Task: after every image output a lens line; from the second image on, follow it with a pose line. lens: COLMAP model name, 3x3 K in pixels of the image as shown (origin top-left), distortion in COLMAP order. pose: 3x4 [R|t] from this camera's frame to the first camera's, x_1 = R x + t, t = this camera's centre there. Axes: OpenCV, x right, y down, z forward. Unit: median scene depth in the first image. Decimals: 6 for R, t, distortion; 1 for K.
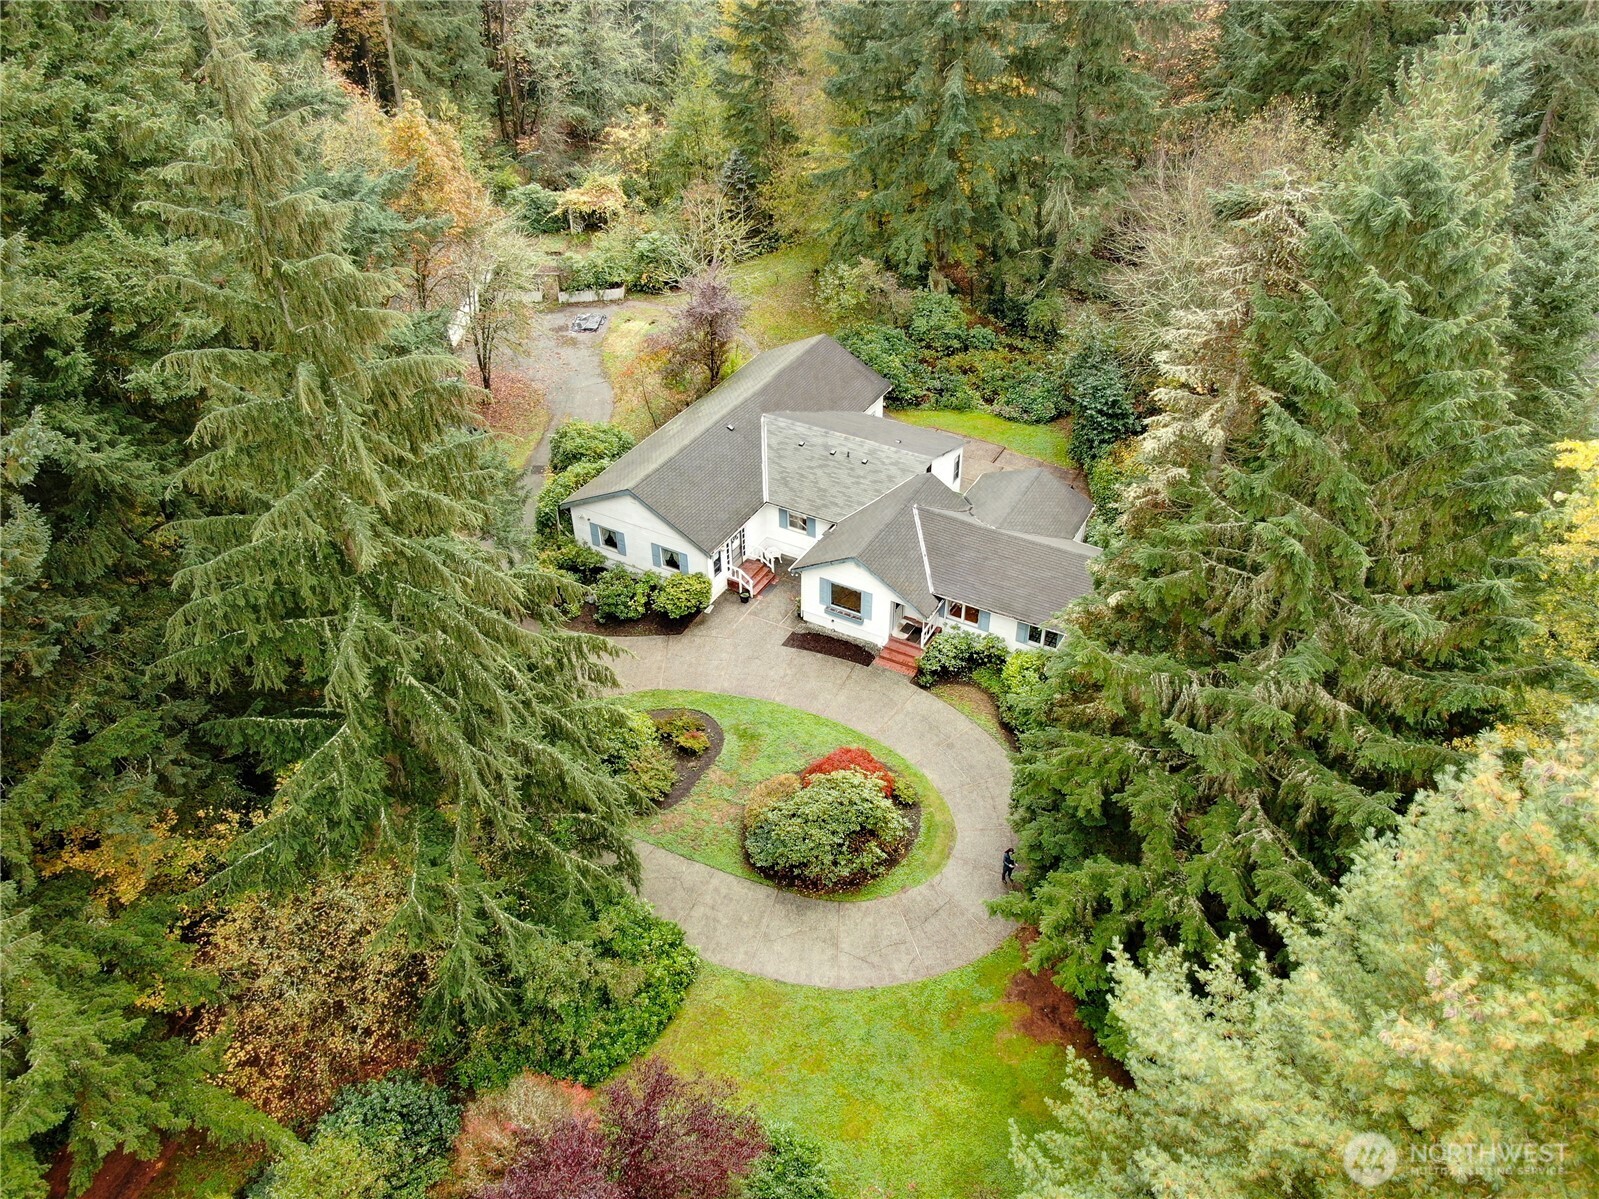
lens RADIAL K [[1163.2, 0, 799.5], [0, 1163.2, 599.5], [0, 0, 1]] dist [-0.015751, 0.001095]
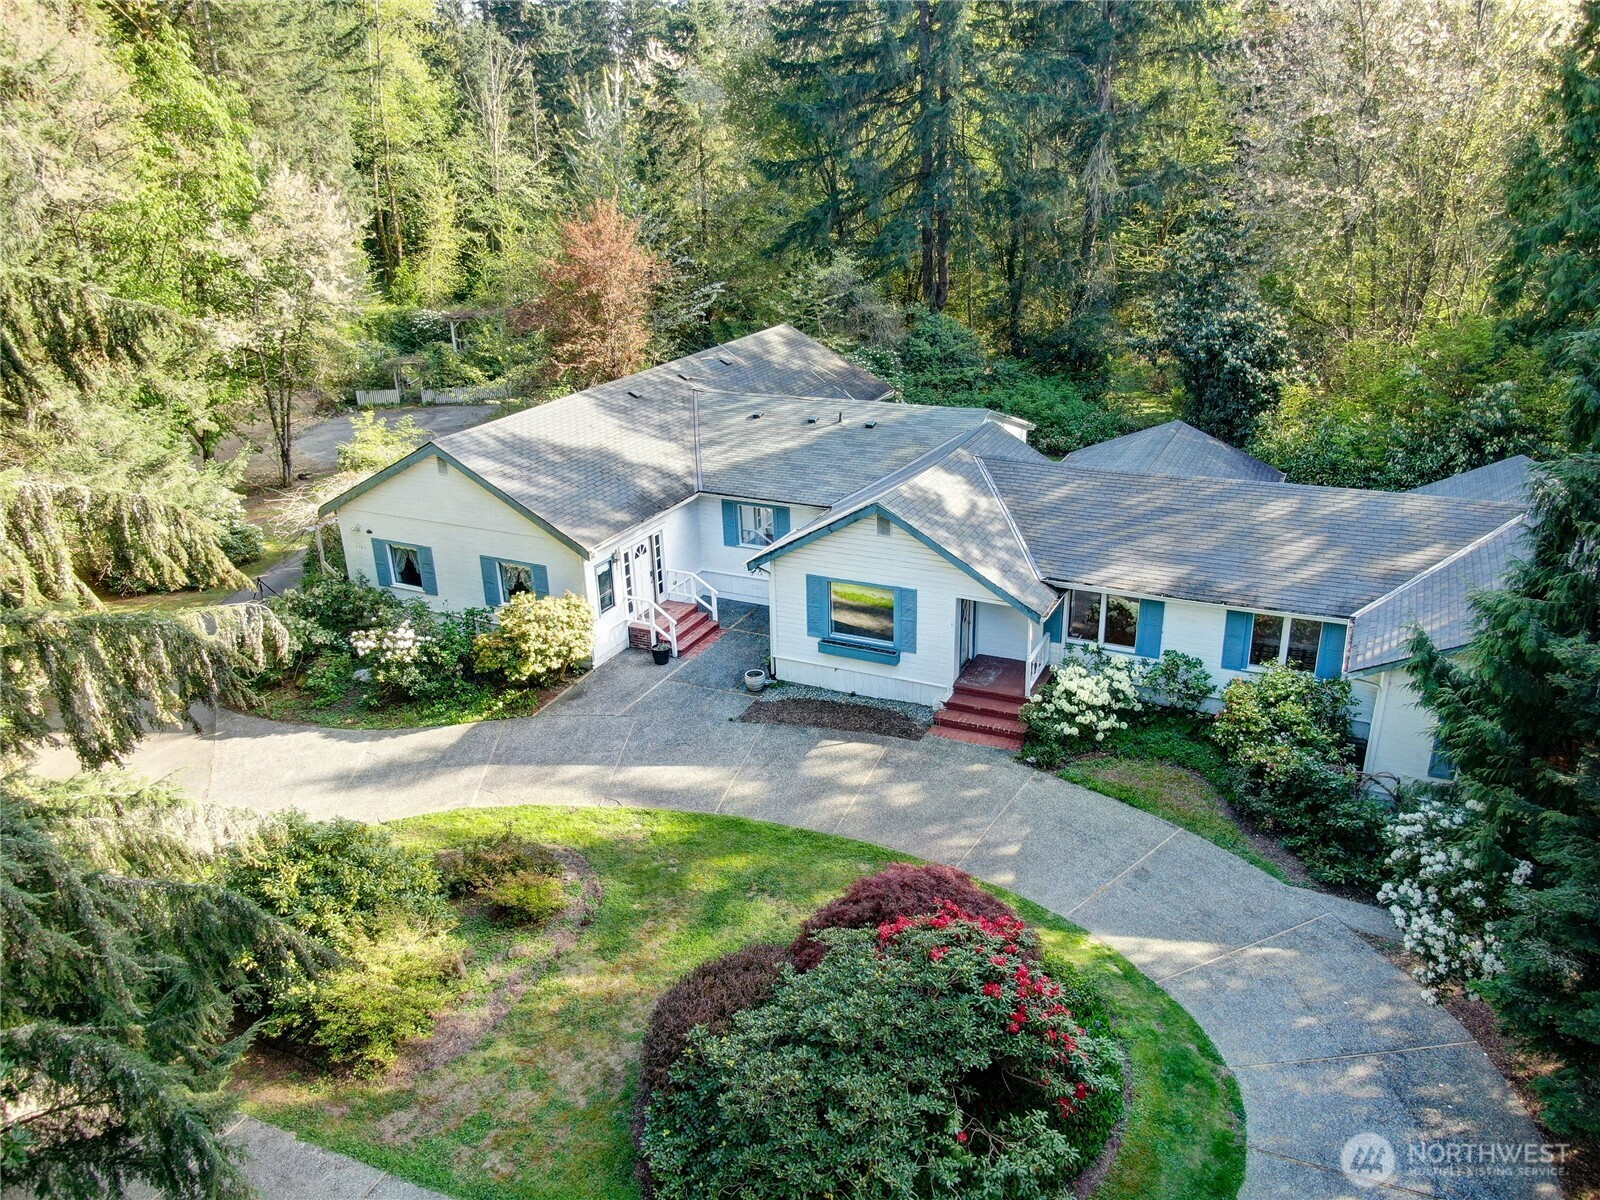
lens RADIAL K [[1163.9, 0, 800.0], [0, 1163.9, 600.0], [0, 0, 1]] dist [-0.015751, 0.001095]
pose [[0.998148, -0.040275, 0.045586, -0.008374], [0.050937, 0.963046, -0.264476, 0.122408], [-0.033250, 0.266308, 0.963314, 0.519427]]
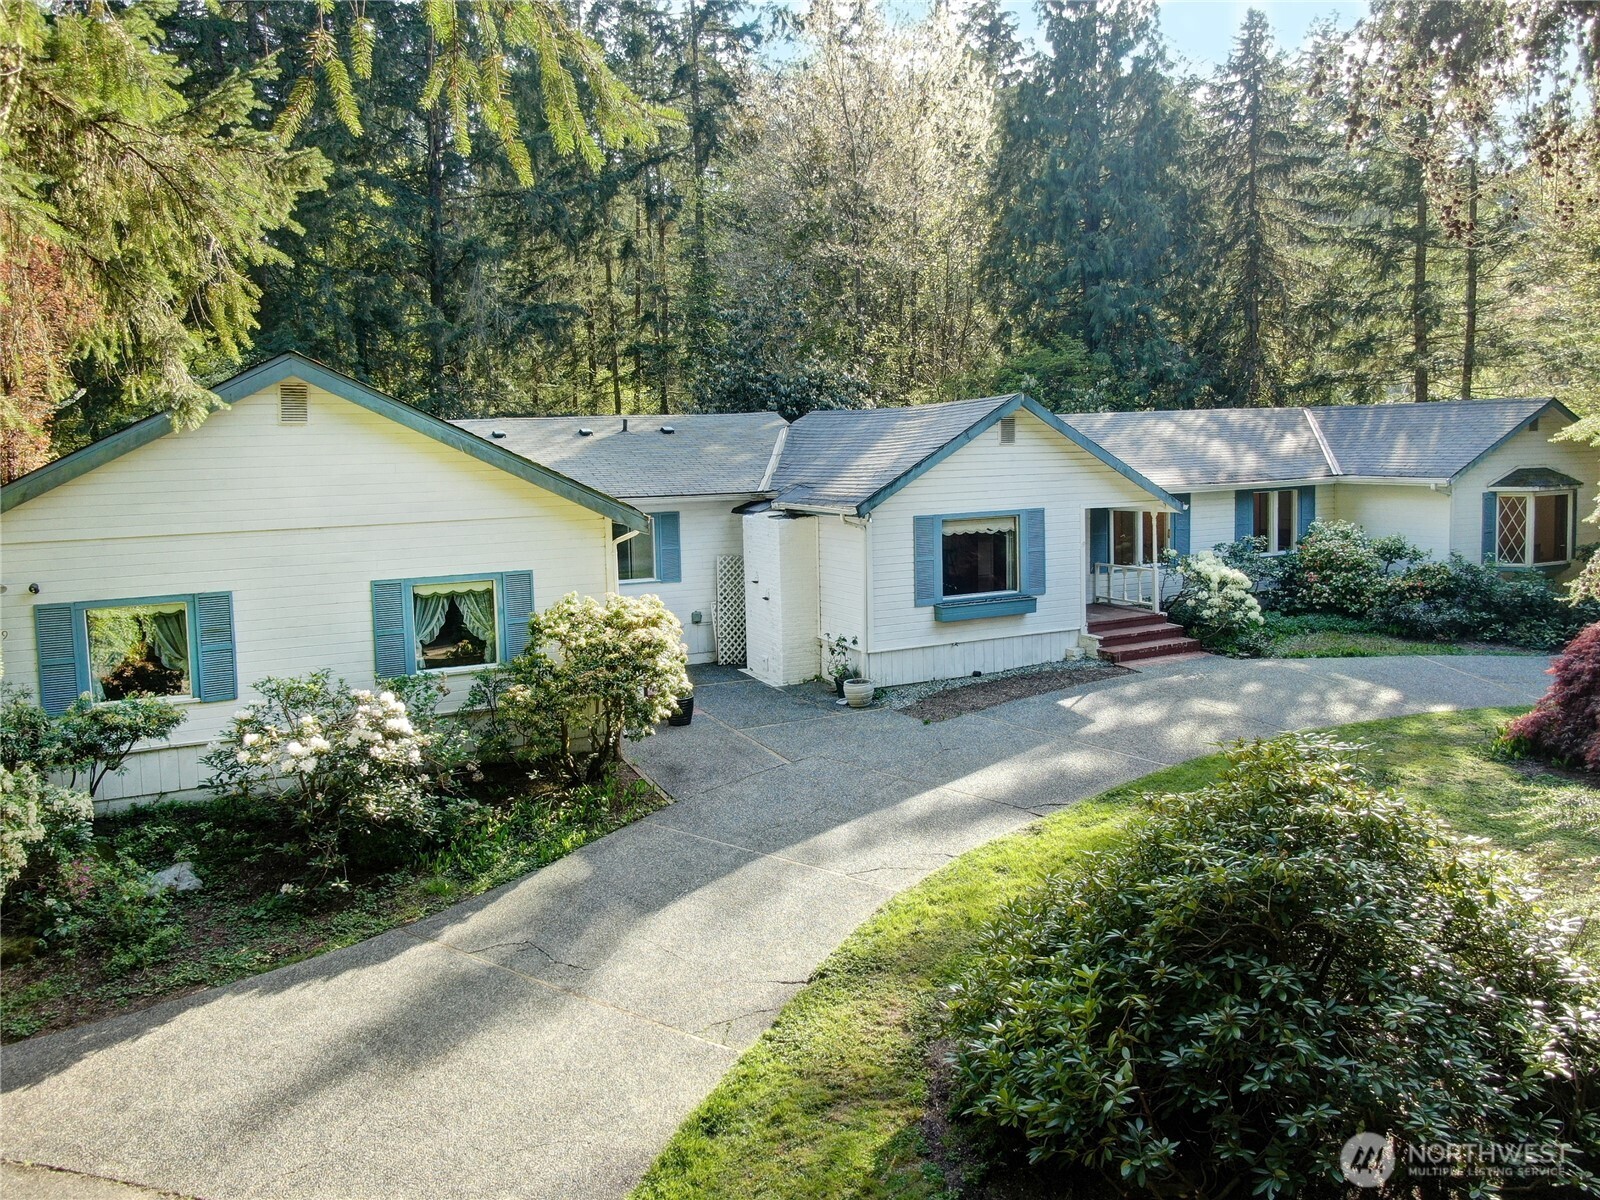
lens RADIAL K [[1182.9, 0, 791.5], [0, 1182.9, 595.8], [0, 0, 1]] dist [-0.013004, -0.003610]
pose [[0.578153, -0.111856, 0.808225, -0.303893], [0.511317, 0.821598, -0.252057, 0.074263], [-0.635841, 0.558986, 0.532203, 0.836680]]
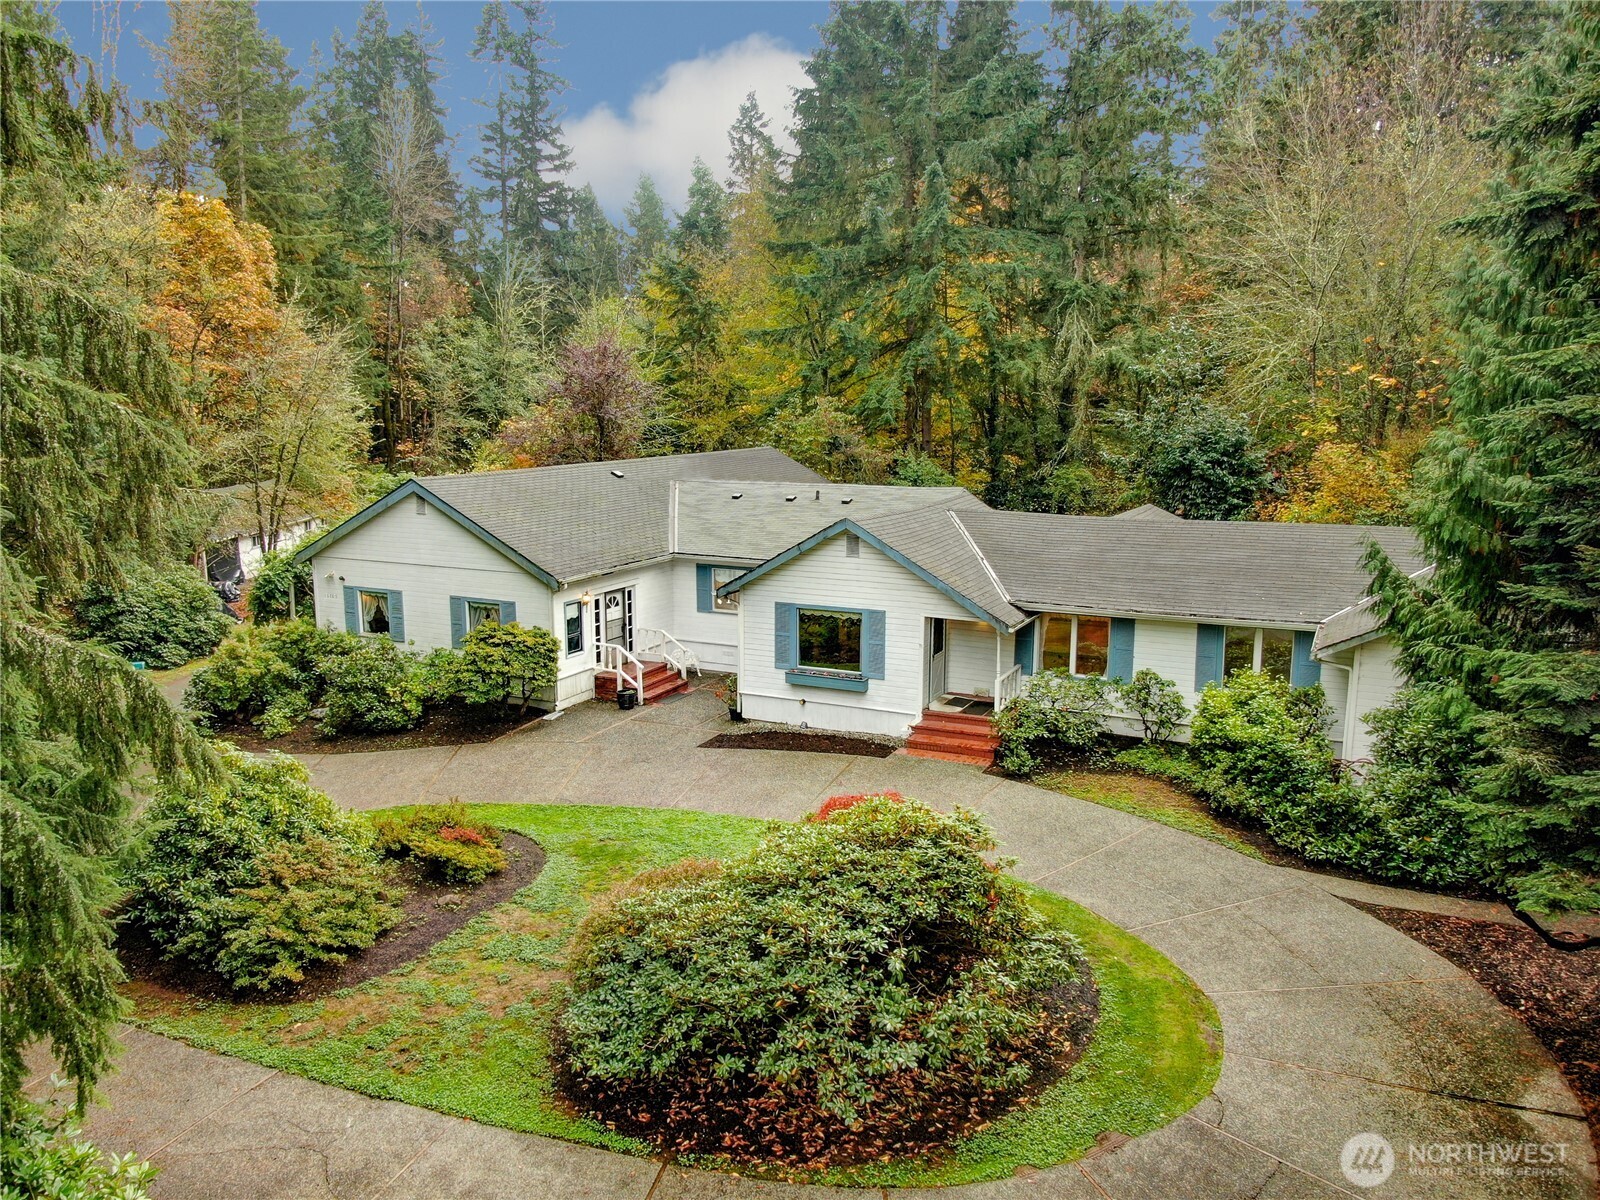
lens RADIAL K [[1182.9, 0, 791.5], [0, 1182.9, 595.8], [0, 0, 1]] dist [-0.013004, -0.003610]
pose [[0.998741, -0.002632, 0.050097, -0.000848], [0.025491, 0.886727, -0.461590, 0.209972], [-0.043208, 0.462286, 0.885678, 0.548805]]
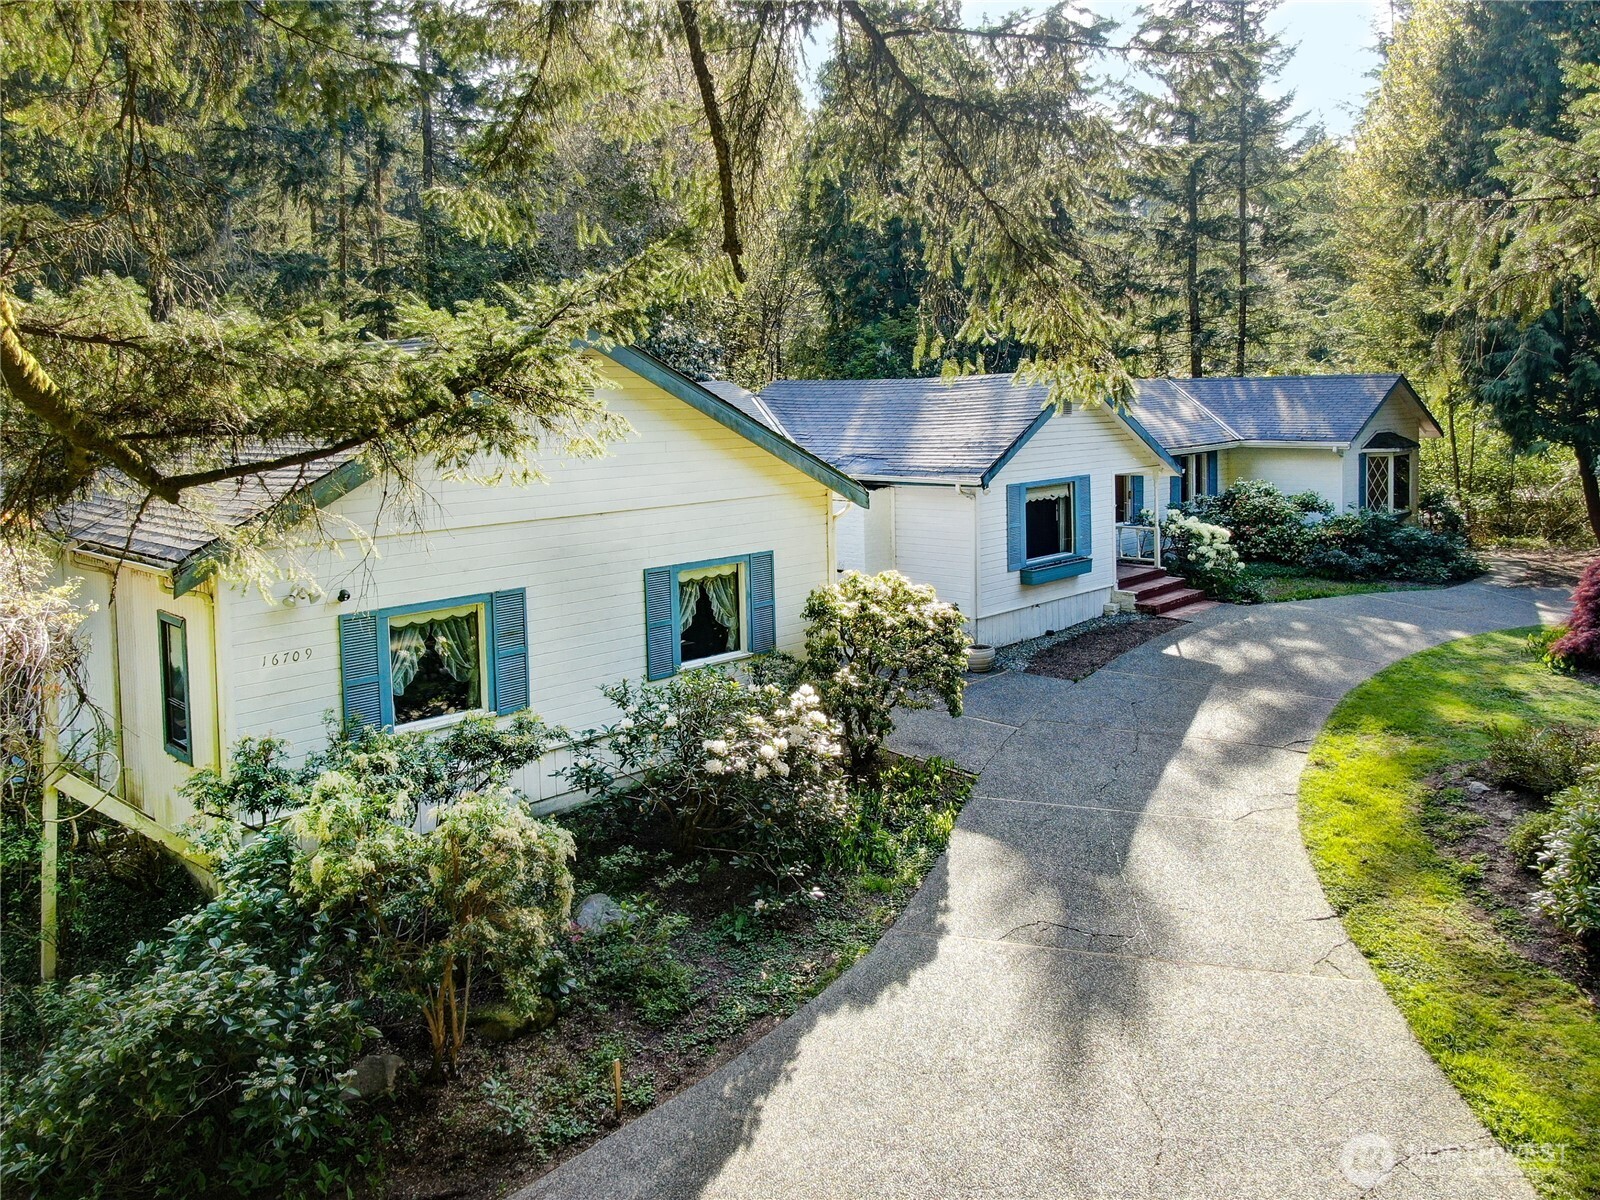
lens RADIAL K [[1214.4, 0, 796.3], [0, 1214.4, 532.8], [0, 0, 1]] dist [0.005885, 0.003548]
pose [[0.273691, -0.106887, 0.955860, -0.379208], [0.601864, 0.794219, -0.083520, -0.015085], [-0.750235, 0.598157, 0.281702, 0.943605]]
